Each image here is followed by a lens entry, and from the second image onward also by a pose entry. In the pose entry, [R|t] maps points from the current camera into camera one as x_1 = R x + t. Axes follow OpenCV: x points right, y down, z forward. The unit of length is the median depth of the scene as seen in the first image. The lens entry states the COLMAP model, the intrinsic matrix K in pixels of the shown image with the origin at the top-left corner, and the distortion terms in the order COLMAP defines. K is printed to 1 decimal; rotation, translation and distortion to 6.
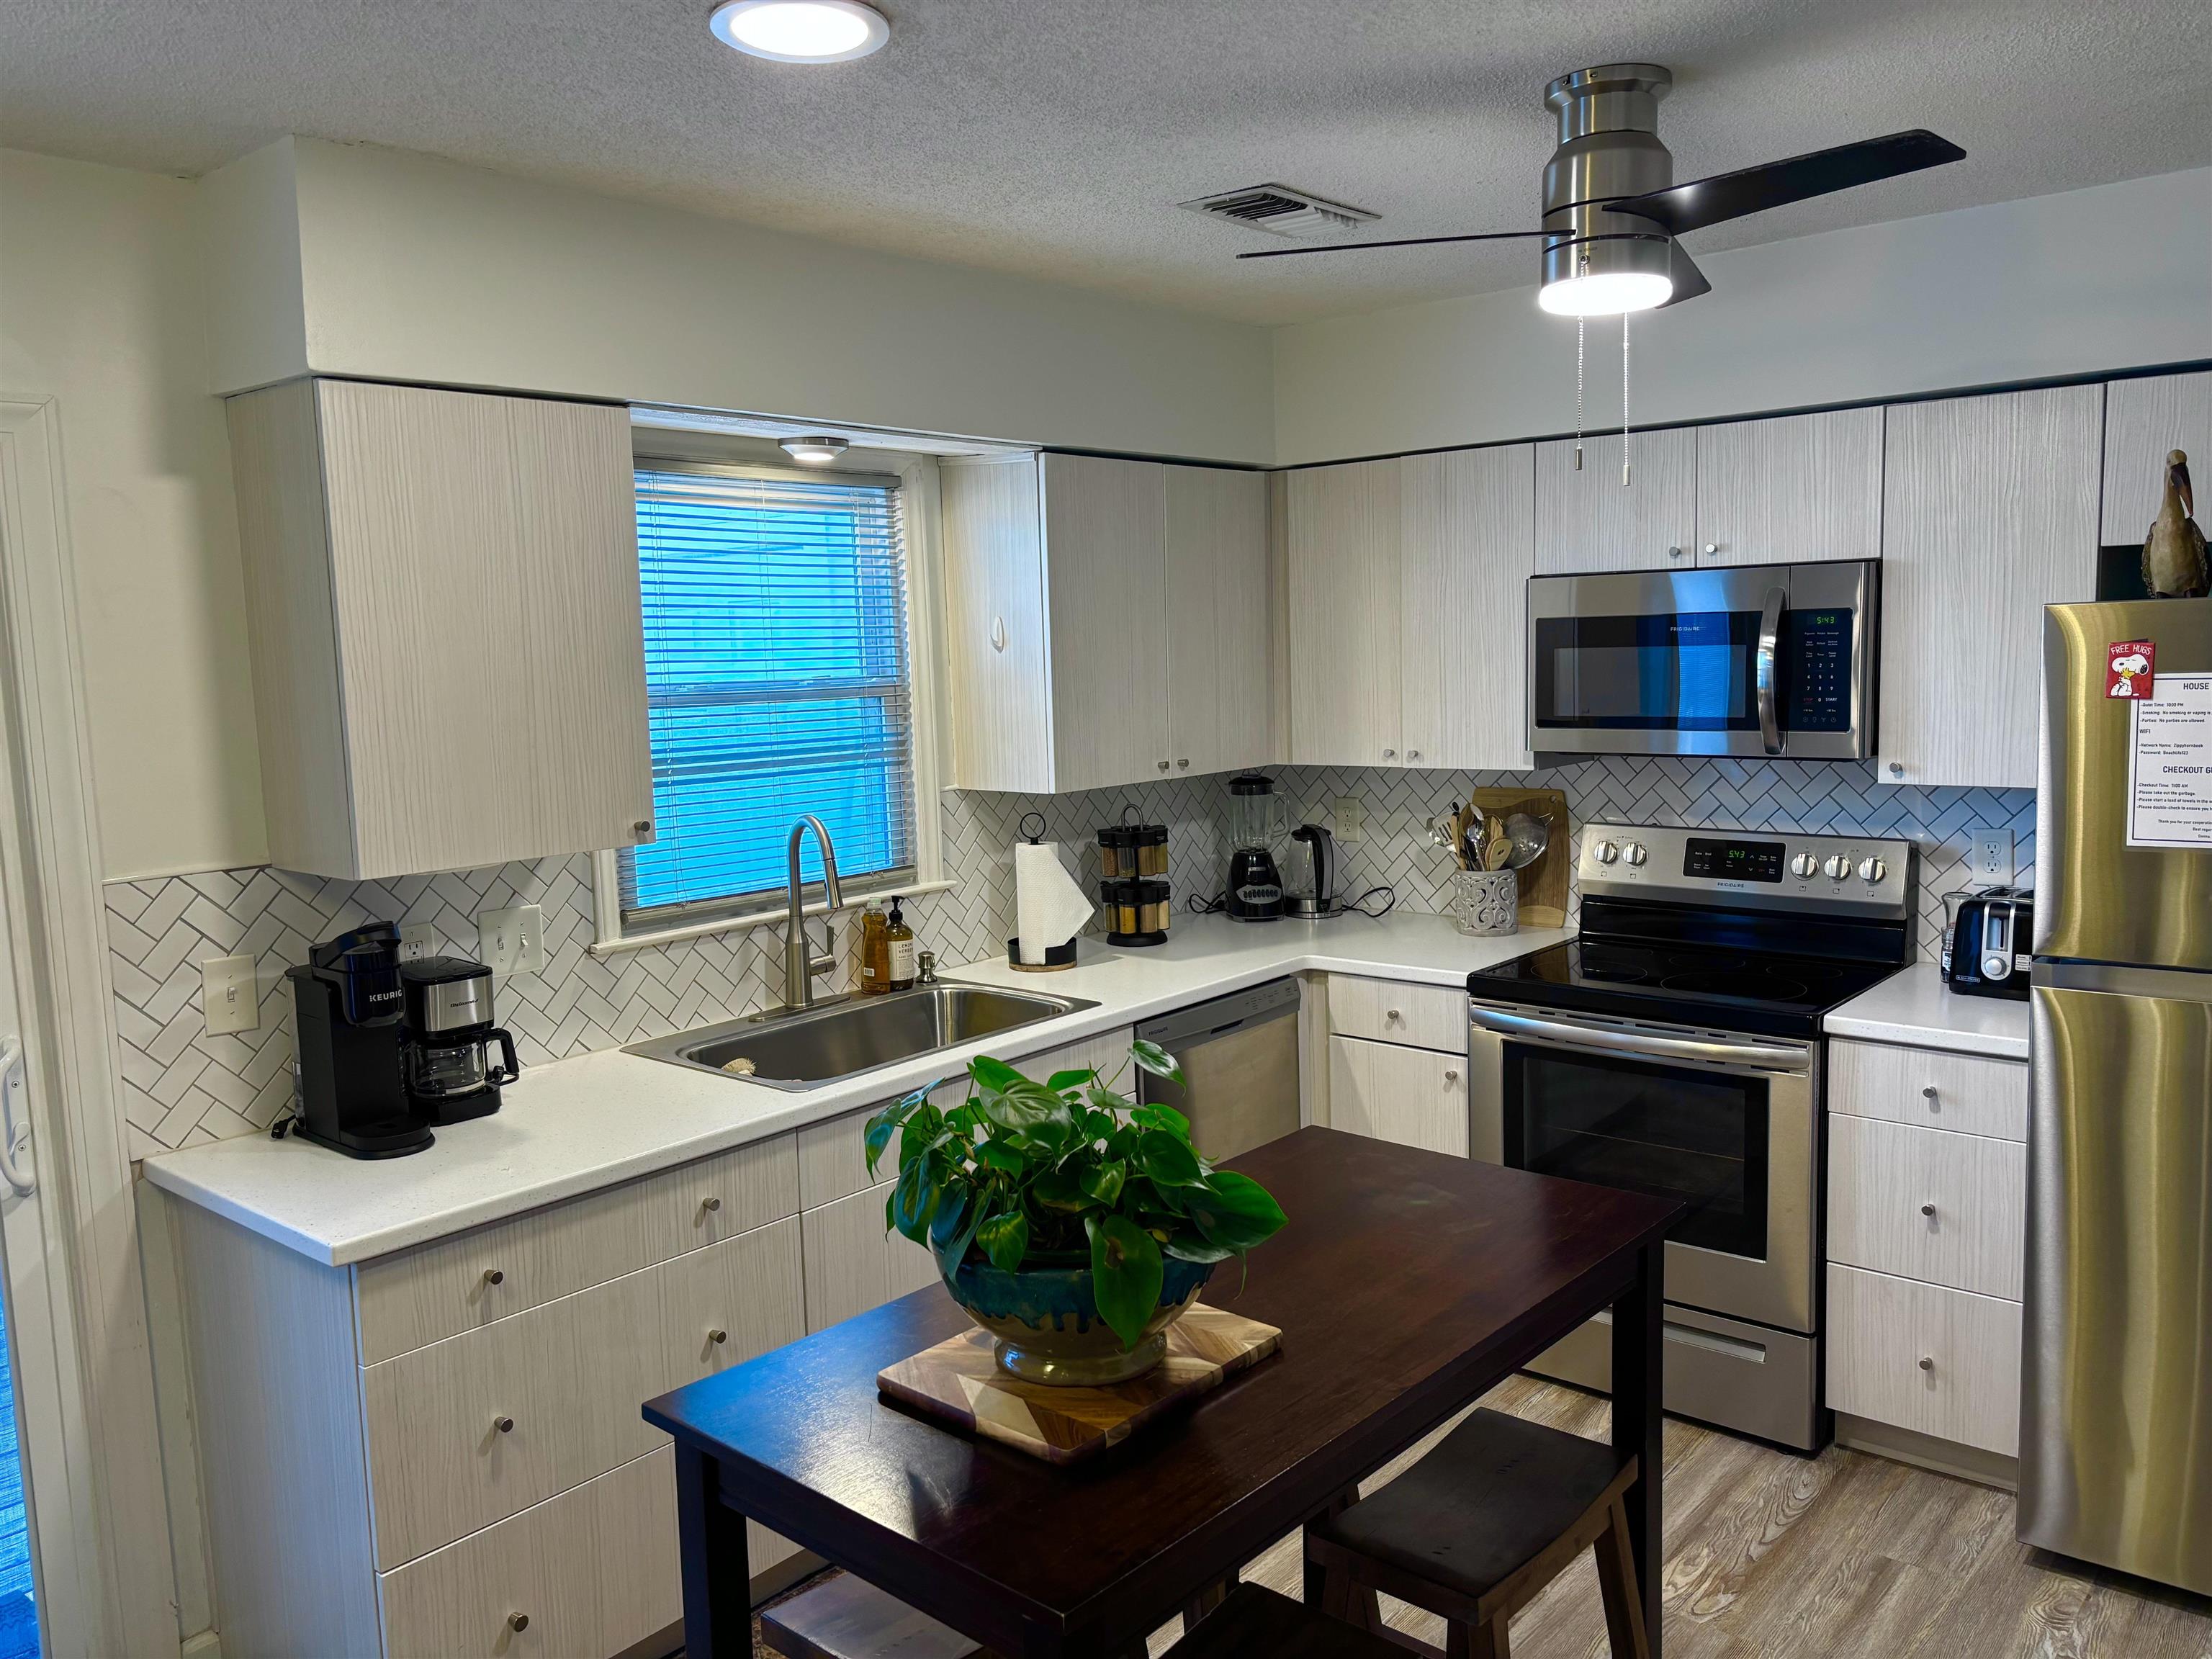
lens RADIAL K [[1665.8, 0, 1104.4], [0, 1665.8, 829.1], [0, 0, 1]] dist [0.033195, -0.012093]
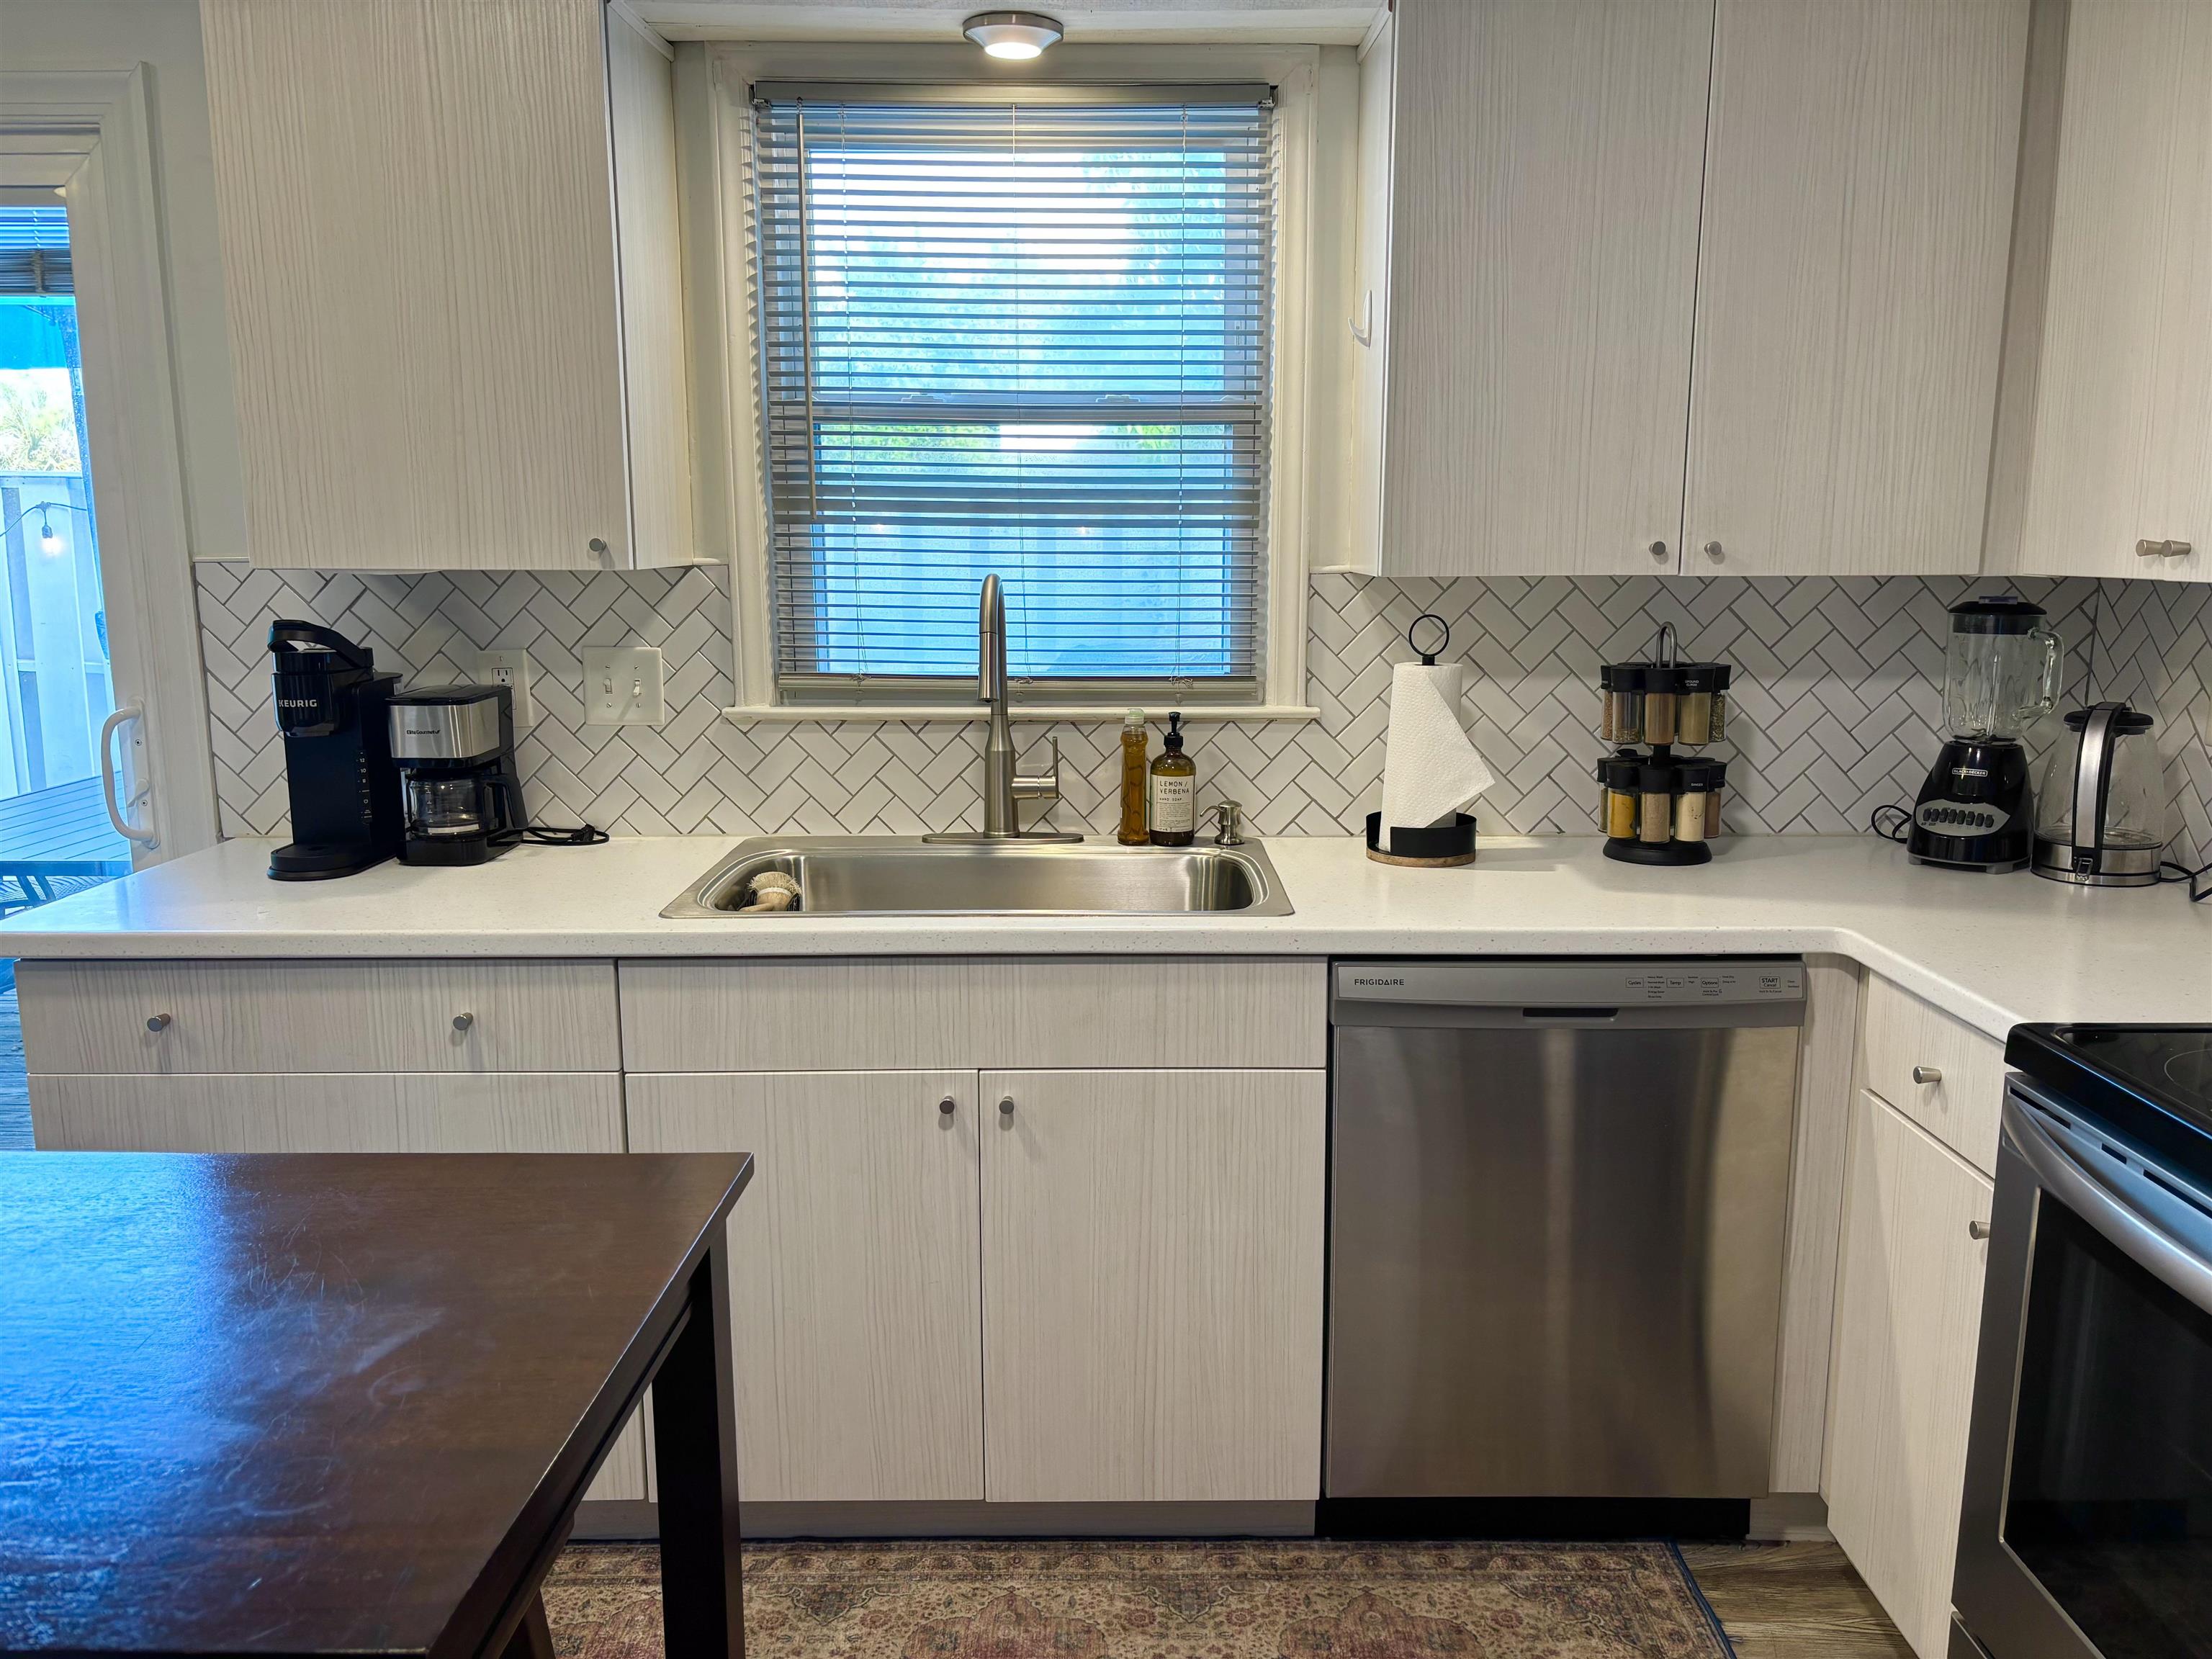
lens RADIAL K [[1665.8, 0, 1108.2], [0, 1665.8, 826.5], [0, 0, 1]] dist [0.033195, -0.012093]
pose [[0.650788, 0.162689, -0.741625, 0.380785], [-0.107121, 0.986677, 0.122446, 0.005376], [0.751665, -0.000243, 0.659545, 0.518487]]
